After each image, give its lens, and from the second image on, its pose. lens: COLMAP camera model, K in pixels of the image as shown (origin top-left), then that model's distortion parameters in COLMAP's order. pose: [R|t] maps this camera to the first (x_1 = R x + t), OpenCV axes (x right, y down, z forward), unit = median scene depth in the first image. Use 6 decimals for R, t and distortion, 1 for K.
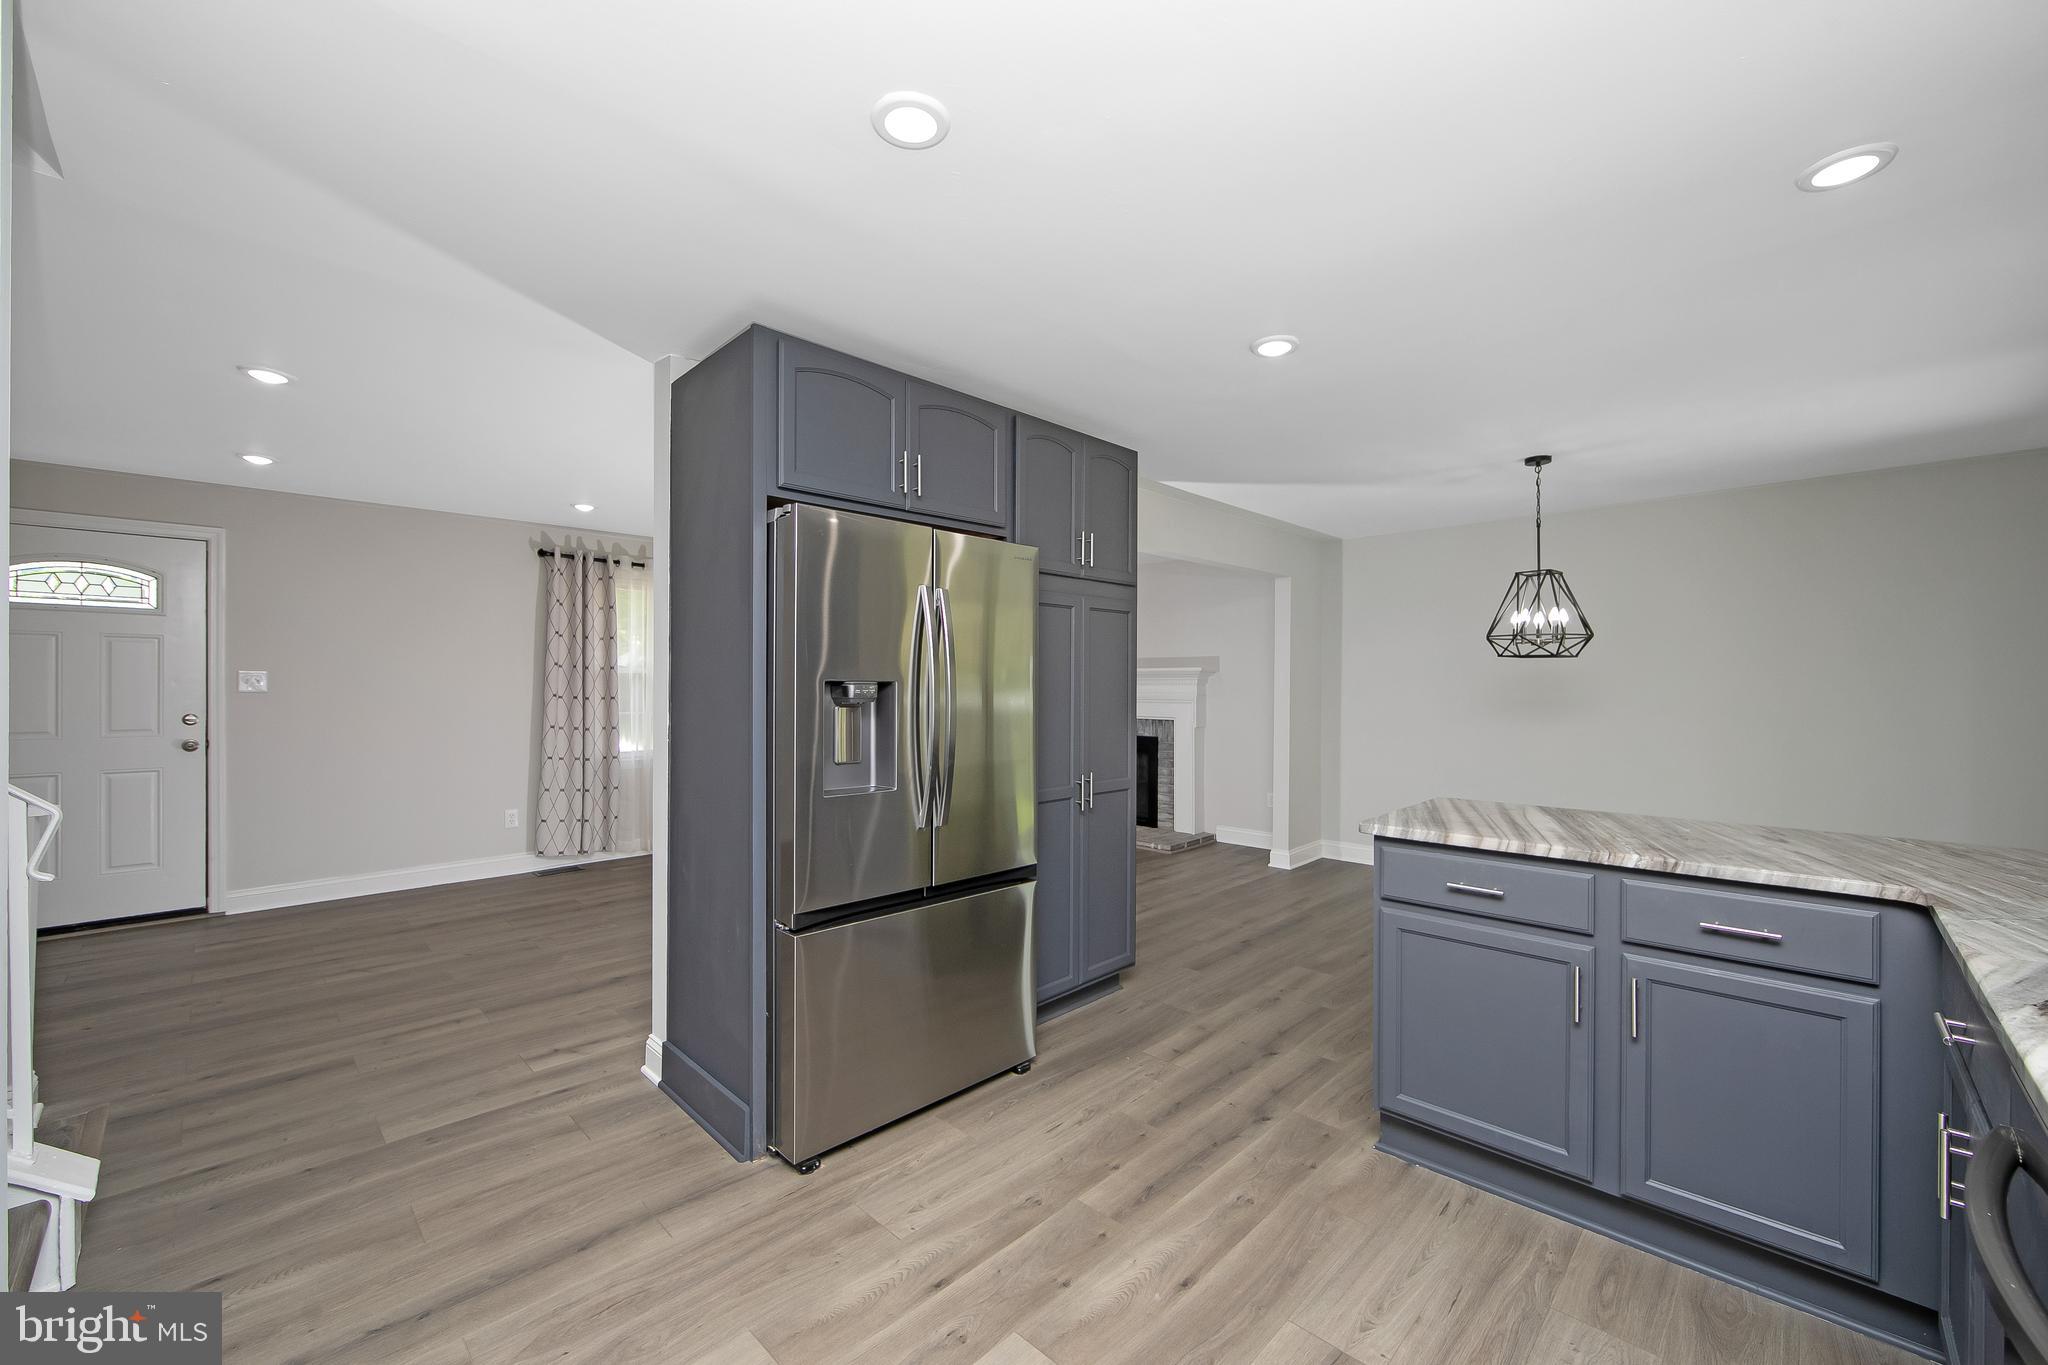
lens RADIAL K [[815.8, 0, 1028.9], [0, 815.8, 684.1], [0, 0, 1]] dist [-0.000745, -0.000029]
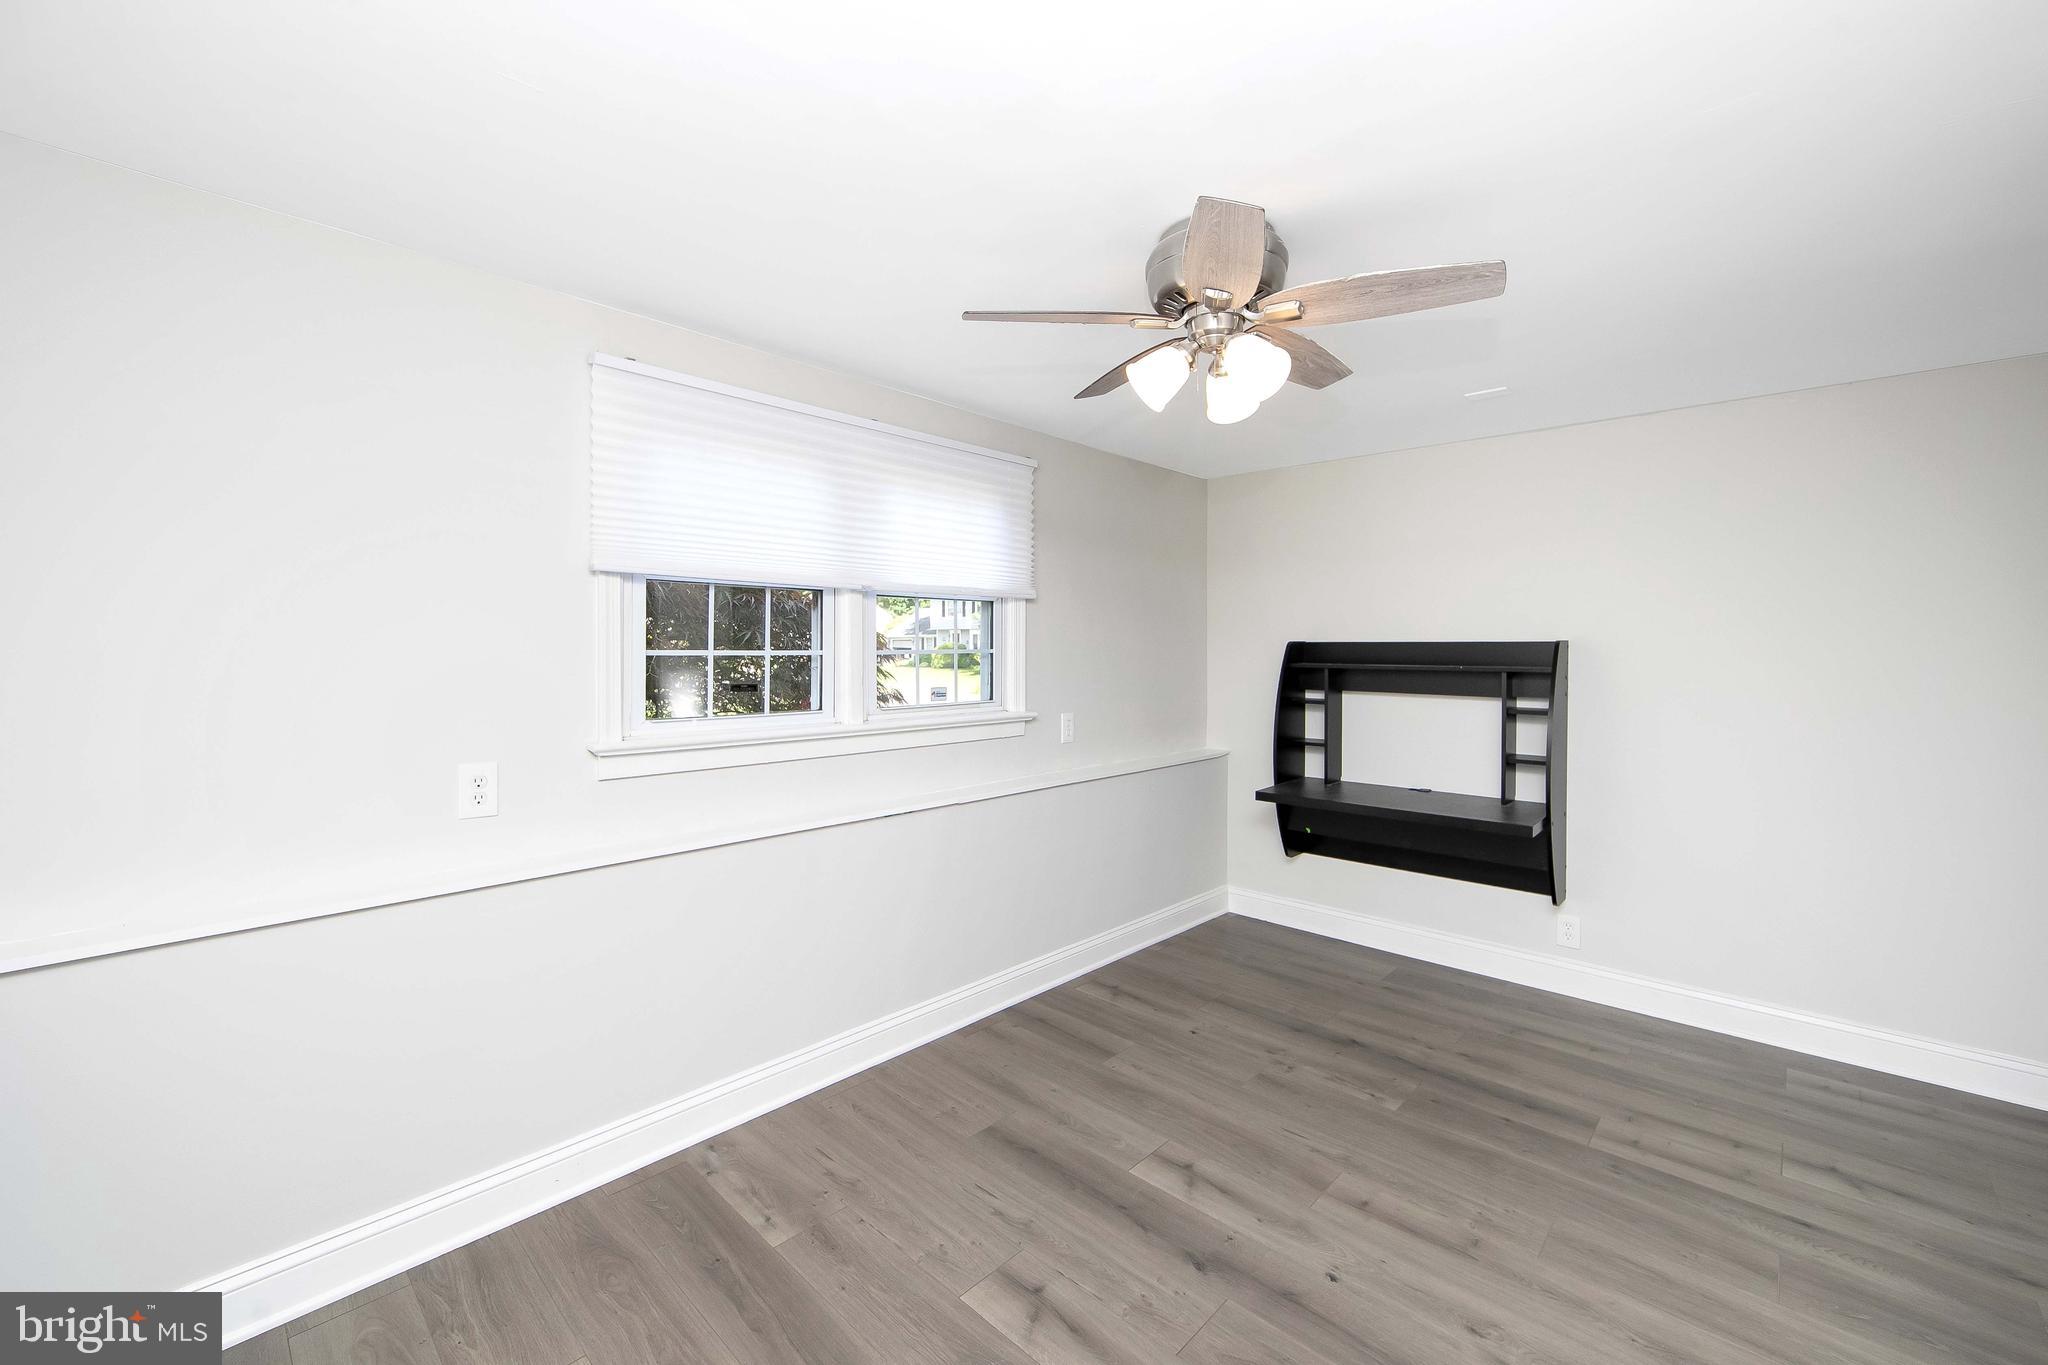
lens RADIAL K [[815.8, 0, 1028.9], [0, 815.8, 677.5], [0, 0, 1]] dist [-0.000745, -0.000029]
pose [[0.027078, 0.018465, -0.999463, 0.138611], [-0.000587, 0.999829, 0.018456, 0.001797], [0.999633, 0.000087, 0.027084, 0.326559]]
